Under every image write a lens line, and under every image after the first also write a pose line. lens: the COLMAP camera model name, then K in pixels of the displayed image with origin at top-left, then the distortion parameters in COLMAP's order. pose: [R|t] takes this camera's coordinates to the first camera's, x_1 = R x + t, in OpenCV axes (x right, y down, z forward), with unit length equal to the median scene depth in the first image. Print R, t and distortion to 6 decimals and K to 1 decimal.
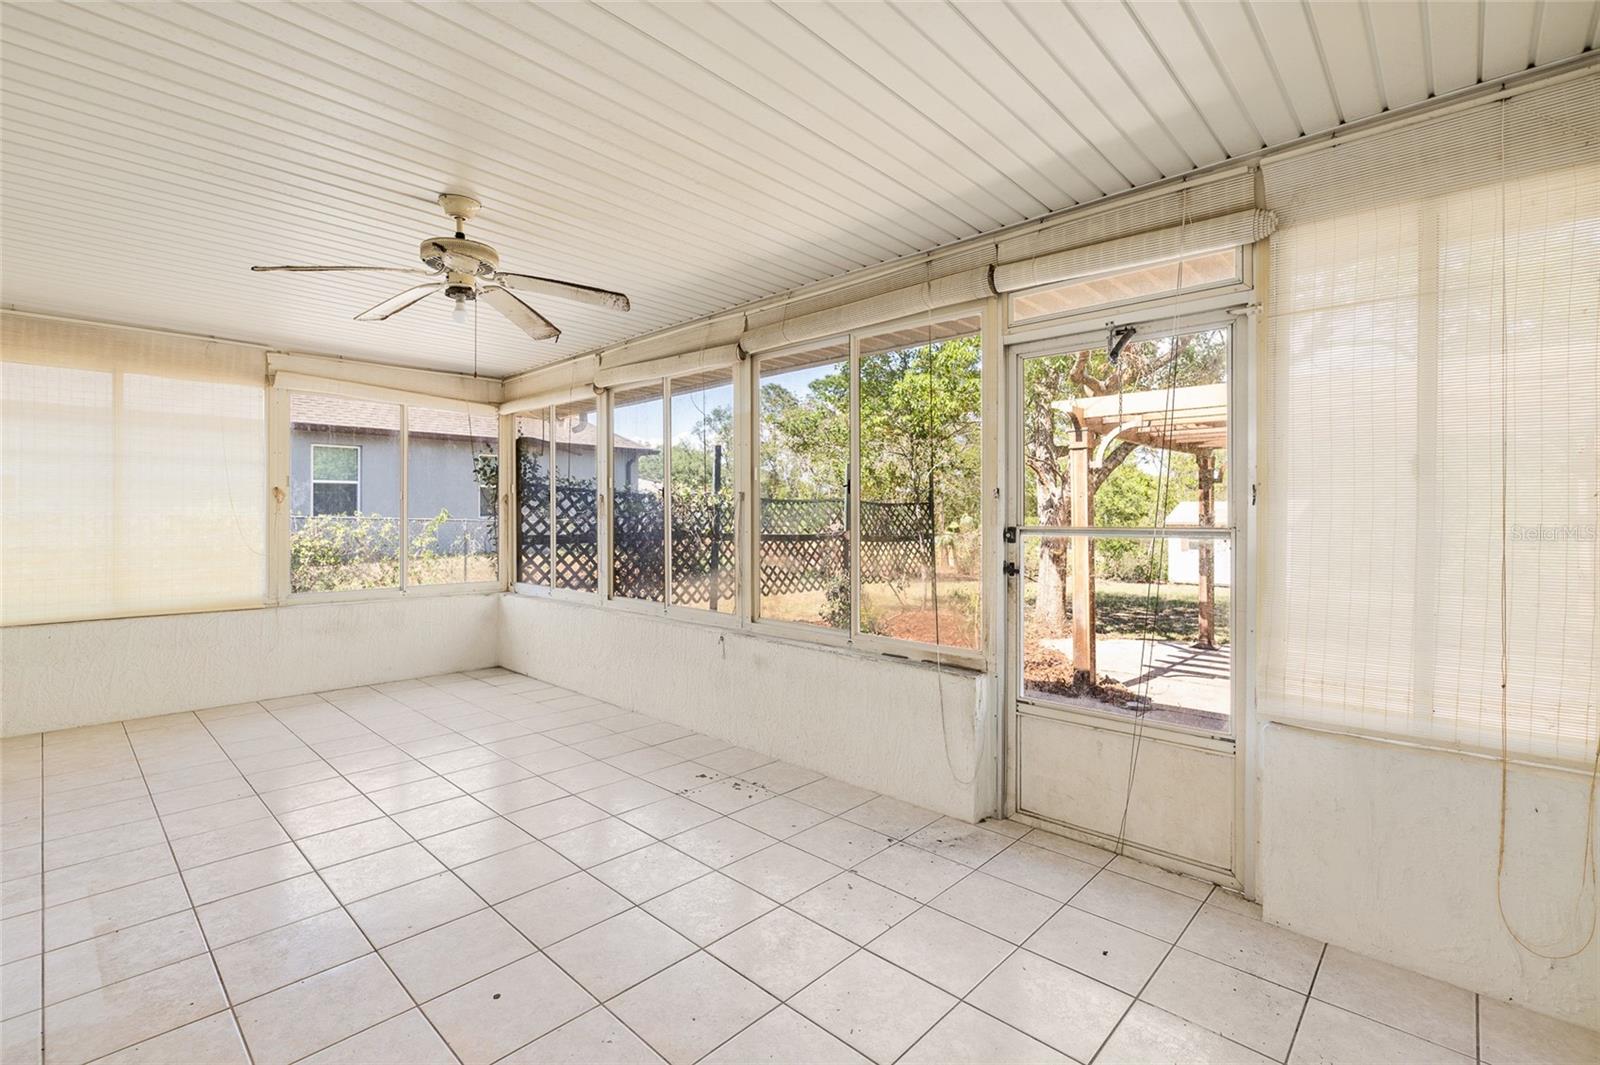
lens RADIAL K [[728.2, 0, 810.8], [0, 728.2, 523.9], [0, 0, 1]] dist [-0.012726, 0.000264]
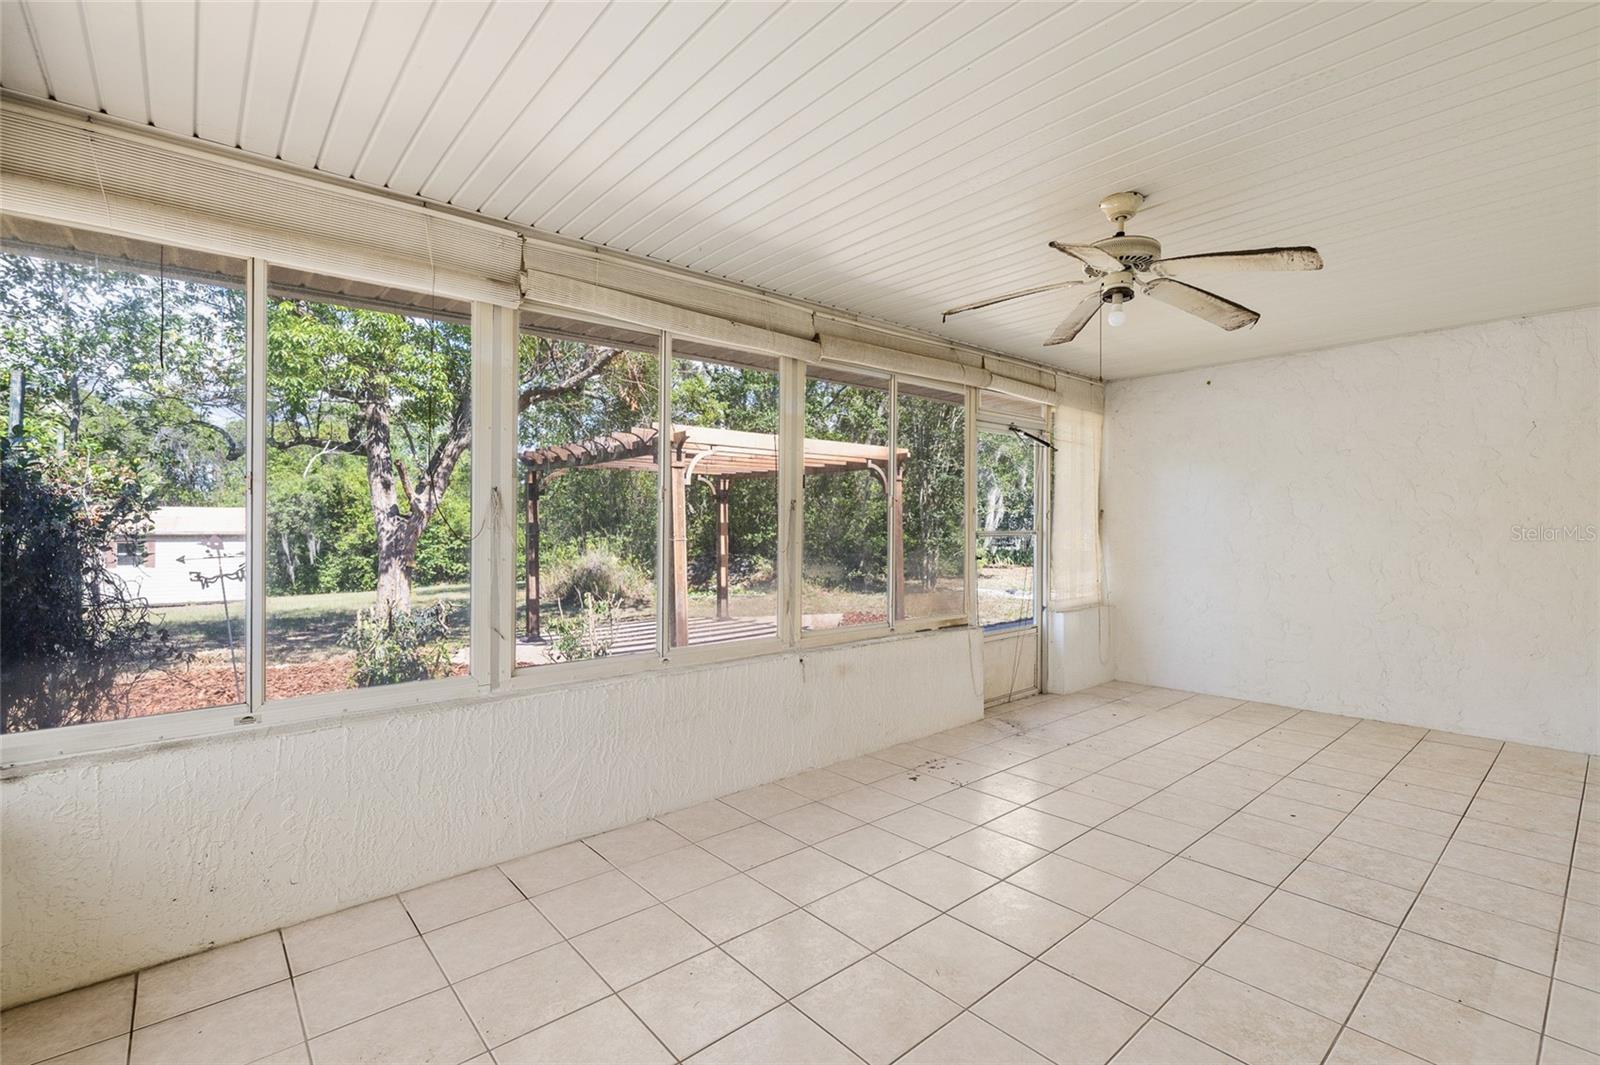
lens RADIAL K [[728.2, 0, 796.1], [0, 728.2, 530.3], [0, 0, 1]] dist [-0.012726, 0.000264]
pose [[0.108914, -0.012344, 0.993975, -1.201778], [0.016536, 0.999807, 0.010604, -0.017457], [-0.993914, 0.015281, 0.109097, 1.065077]]
